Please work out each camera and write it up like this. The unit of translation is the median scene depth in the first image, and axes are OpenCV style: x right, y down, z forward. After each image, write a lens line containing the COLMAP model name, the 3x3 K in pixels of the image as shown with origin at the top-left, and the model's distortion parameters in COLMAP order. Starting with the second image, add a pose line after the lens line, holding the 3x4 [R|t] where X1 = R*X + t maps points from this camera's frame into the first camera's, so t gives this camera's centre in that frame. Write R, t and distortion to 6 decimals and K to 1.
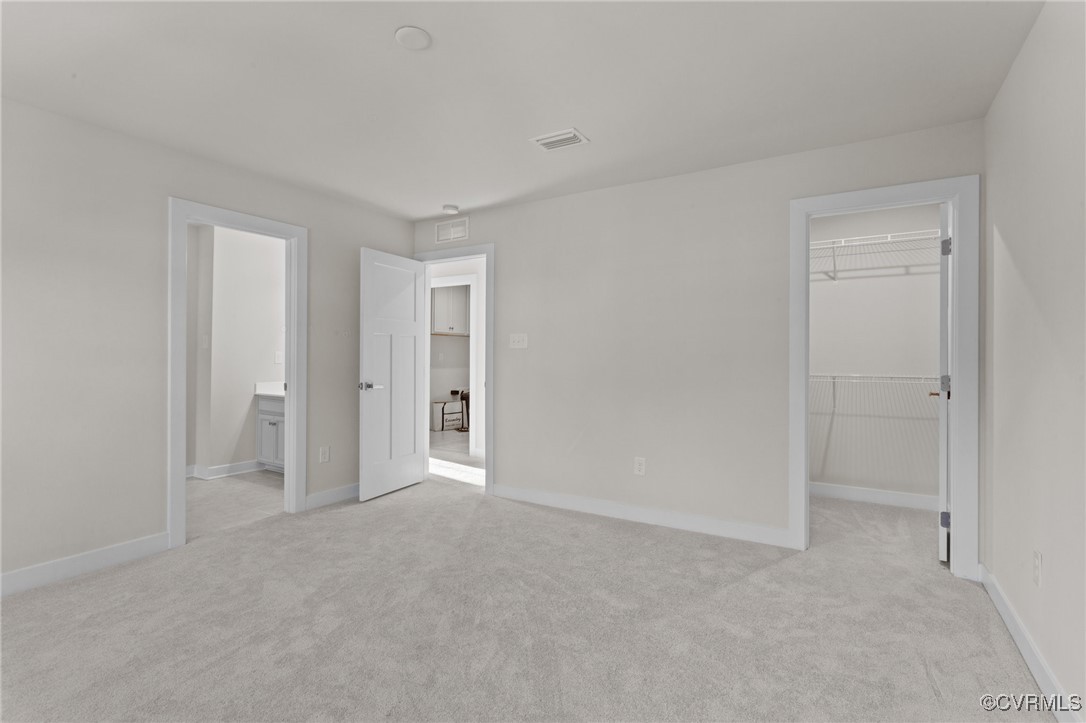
lens RADIAL K [[529.5, 0, 542.6], [0, 529.5, 361.0], [0, 0, 1]] dist [-0.001668, -0.000301]
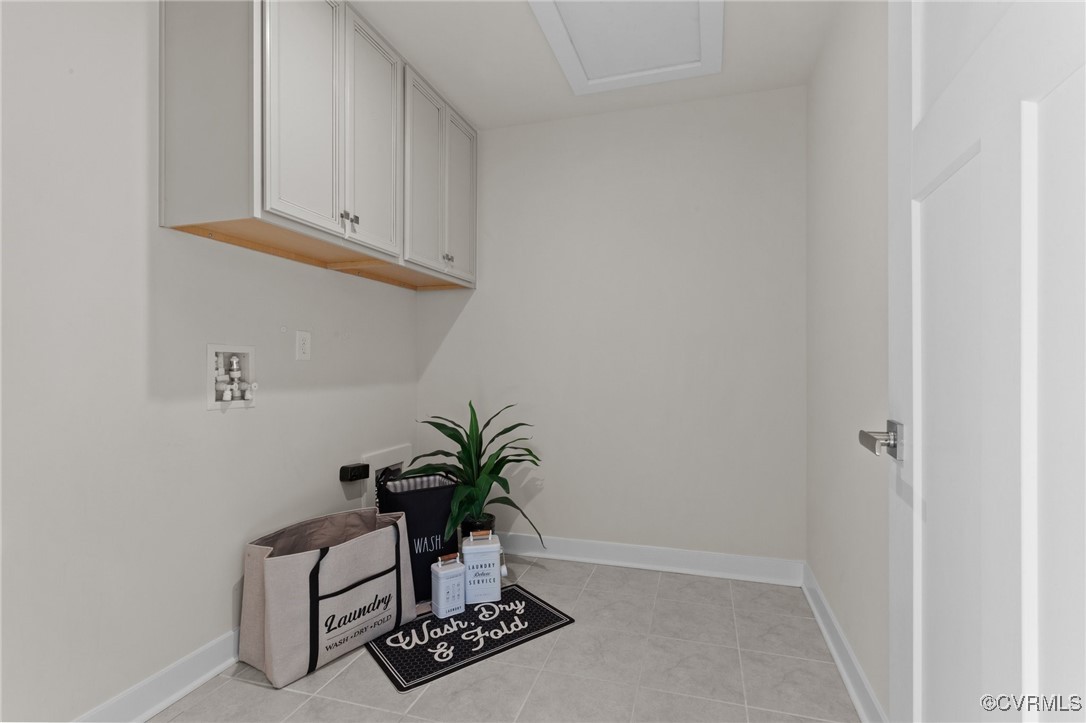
lens RADIAL K [[529.5, 0, 544.0], [0, 529.5, 361.4], [0, 0, 1]] dist [-0.001668, -0.000301]
pose [[0.965796, -0.003575, 0.259279, -0.152100], [0.002914, 0.999991, 0.002935, 0.001198], [-0.259288, -0.002079, 0.965798, 0.760659]]
